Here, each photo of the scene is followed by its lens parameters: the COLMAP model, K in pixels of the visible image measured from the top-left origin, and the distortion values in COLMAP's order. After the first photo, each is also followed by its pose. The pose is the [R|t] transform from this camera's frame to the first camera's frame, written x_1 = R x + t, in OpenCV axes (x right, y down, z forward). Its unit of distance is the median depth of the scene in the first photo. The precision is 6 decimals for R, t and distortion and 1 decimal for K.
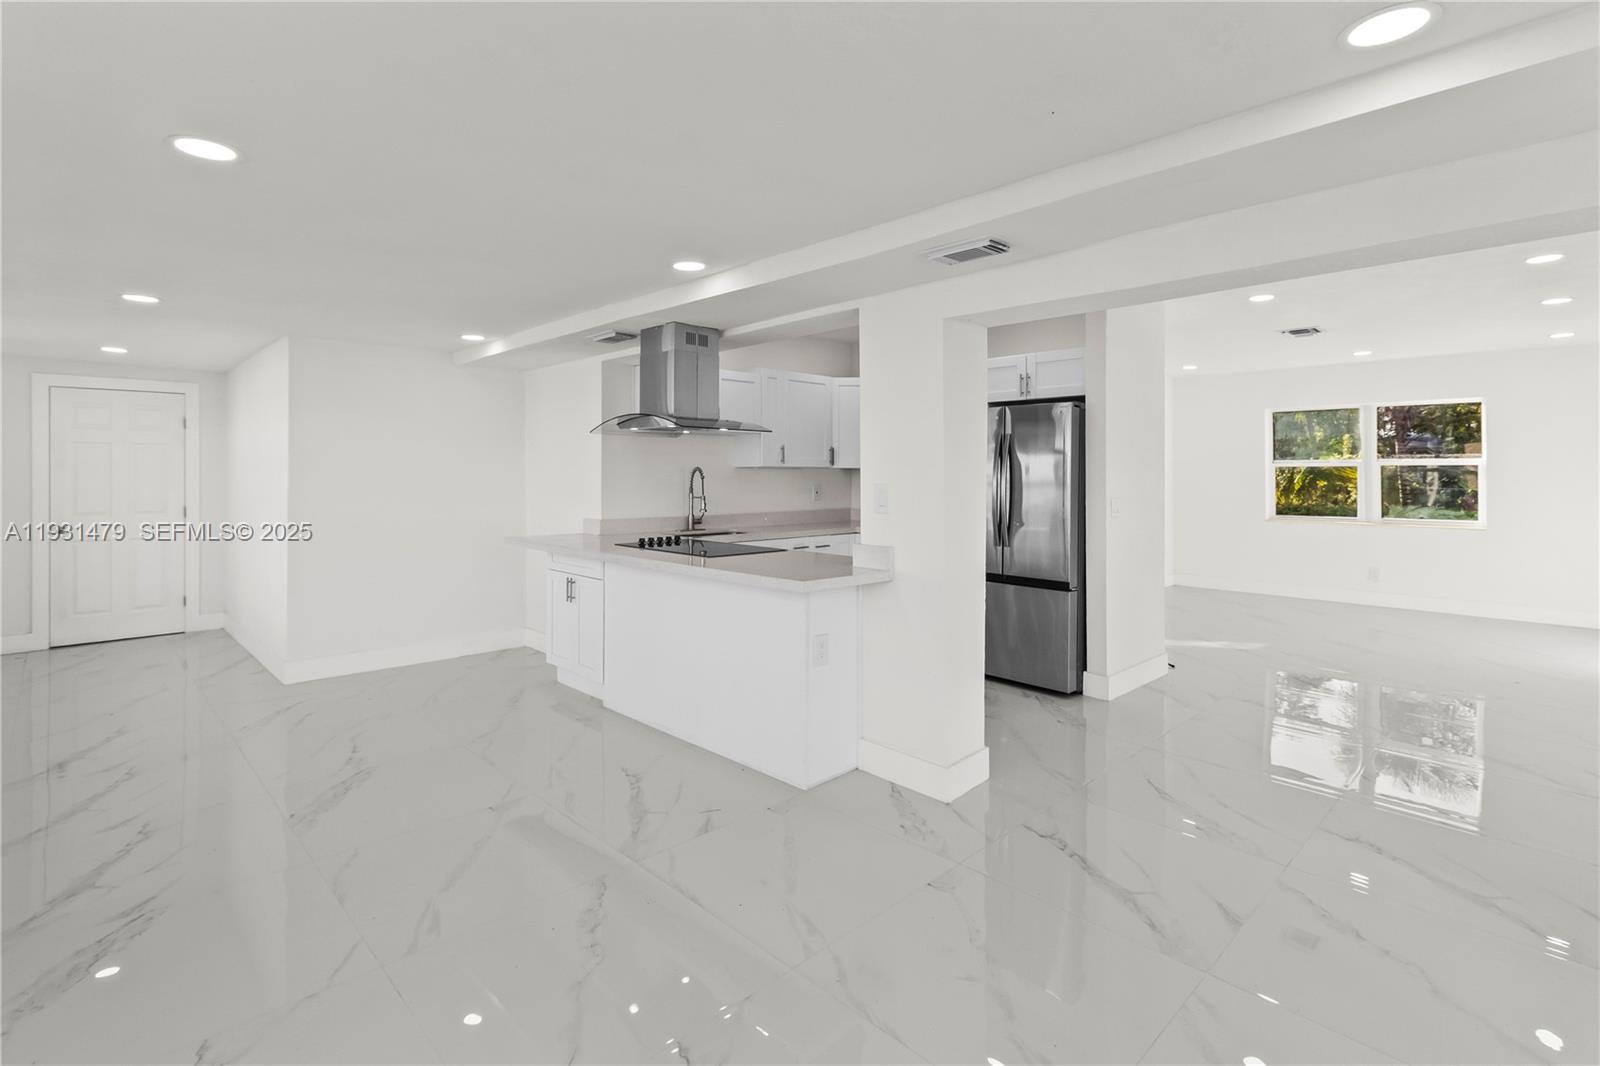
lens RADIAL K [[756.4, 0, 791.6], [0, 756.4, 474.9], [0, 0, 1]] dist [0.003072, 0.000640]
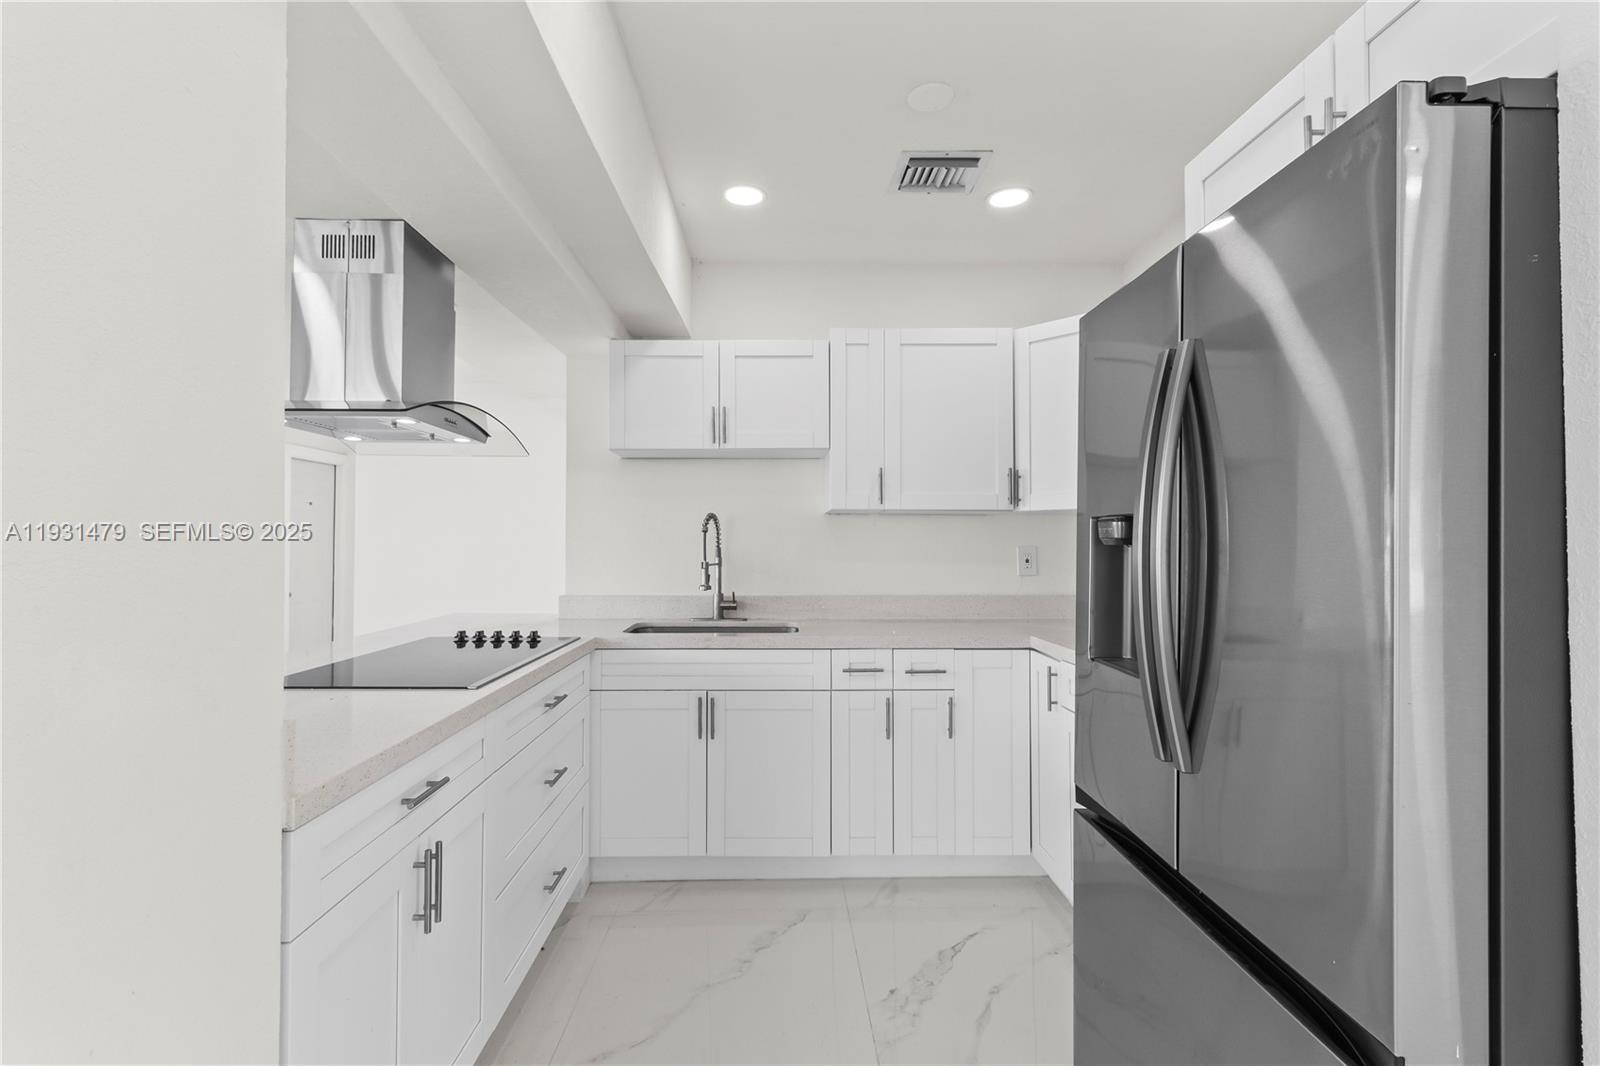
lens RADIAL K [[745.8, 0, 798.5], [0, 745.8, 544.2], [0, 0, 1]] dist [0.001181, 0.000020]
pose [[0.735296, 0.000218, -0.677746, 0.301212], [0.000559, 0.999999, 0.000929, 0.012566], [0.677746, -0.001062, 0.735296, 0.588279]]
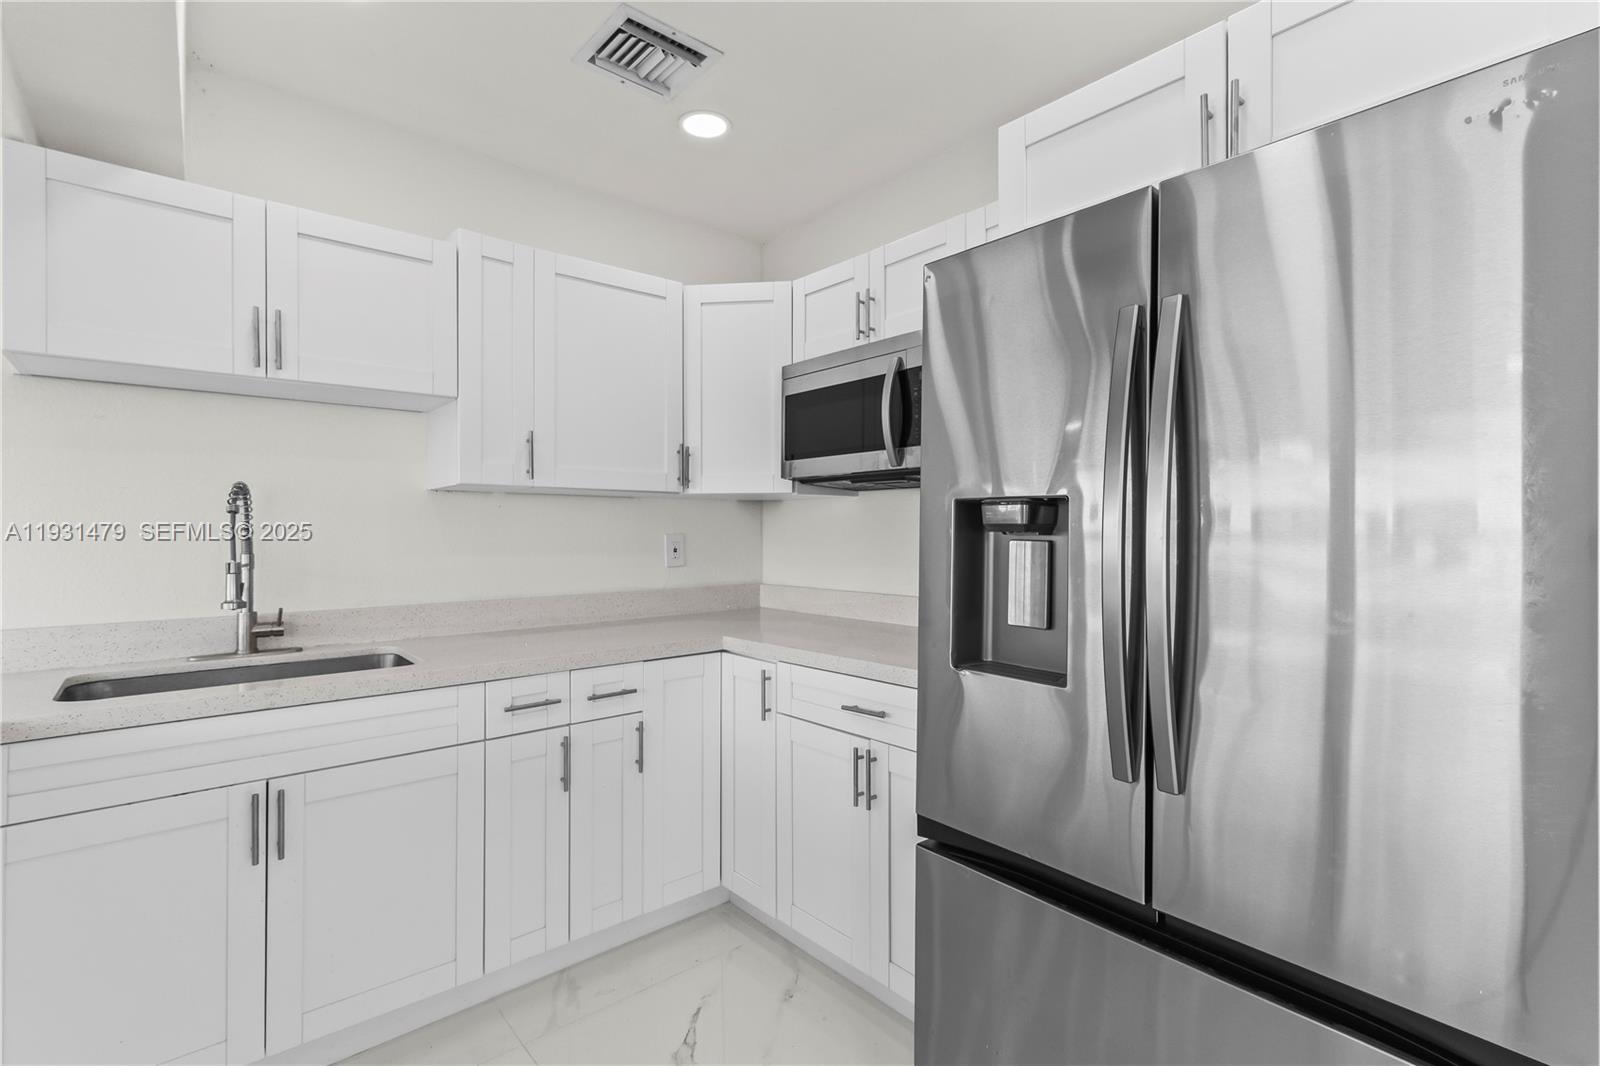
lens RADIAL K [[724.9, 0, 800.0], [0, 724.9, 533.0], [0, 0, 1]] dist [-0.001787, -0.000953]
pose [[0.998394, -0.003063, -0.056575, 0.152694], [0.003286, 0.999987, 0.003857, 0.012613], [0.056563, -0.004036, 0.998391, 0.637044]]
